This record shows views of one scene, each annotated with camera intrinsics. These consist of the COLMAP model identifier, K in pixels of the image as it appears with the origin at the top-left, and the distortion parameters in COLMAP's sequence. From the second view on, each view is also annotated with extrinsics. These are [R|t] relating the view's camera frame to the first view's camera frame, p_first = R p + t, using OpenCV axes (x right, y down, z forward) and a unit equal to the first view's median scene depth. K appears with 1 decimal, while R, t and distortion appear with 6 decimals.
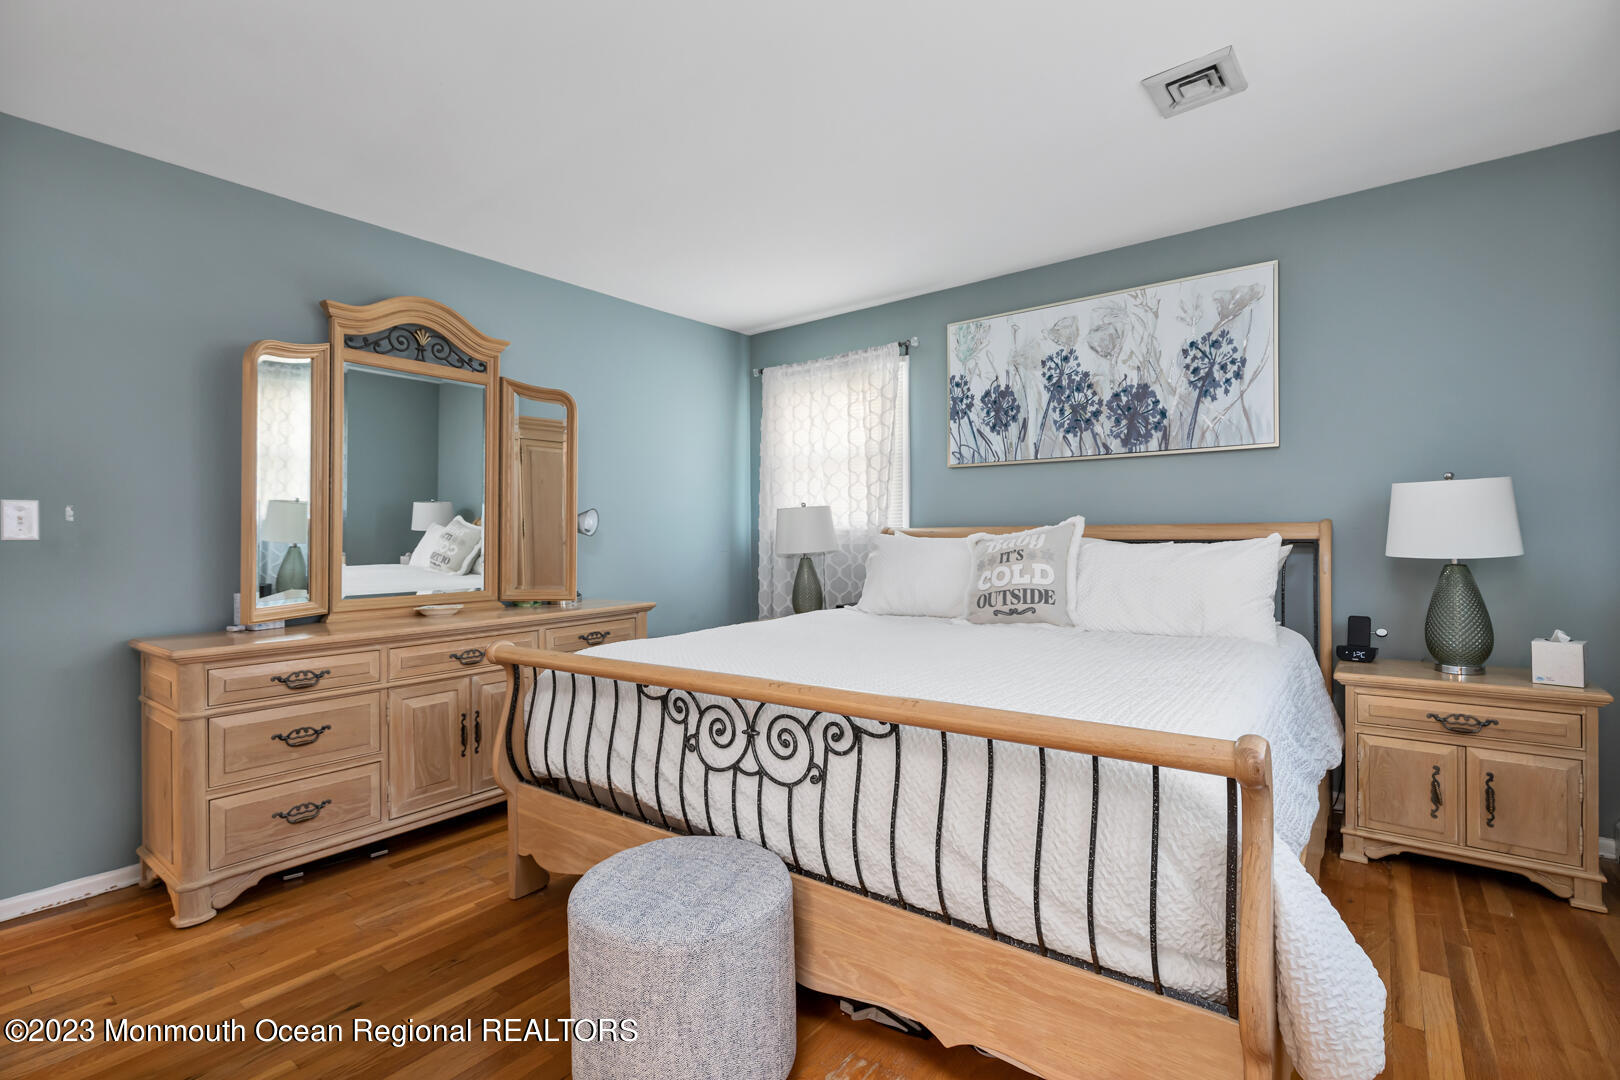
lens RADIAL K [[742.0, 0, 811.6], [0, 742.0, 540.9], [0, 0, 1]] dist [0.002175, 0.000161]
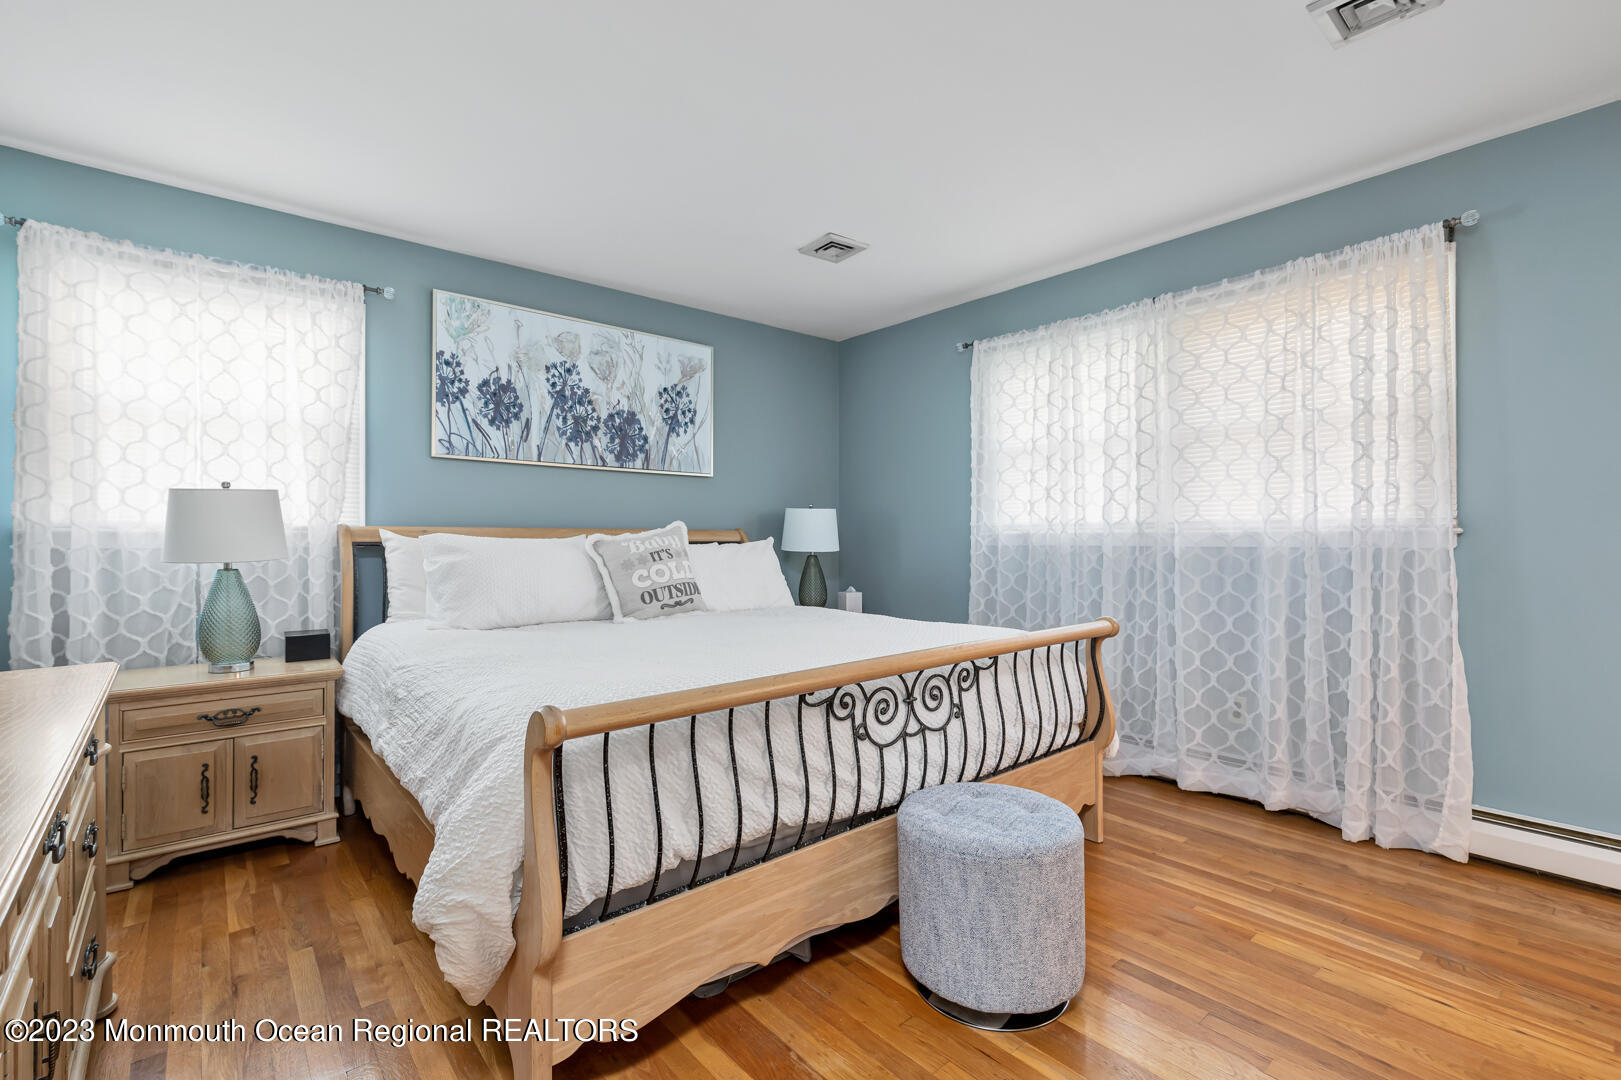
lens RADIAL K [[728.5, 0, 813.8], [0, 728.5, 547.3], [0, 0, 1]] dist [0.001282, 0.000073]
pose [[0.206517, -0.001131, 0.978442, -0.664174], [0.004626, 0.999989, 0.000179, 0.008697], [-0.978432, 0.004489, 0.206520, 0.488088]]
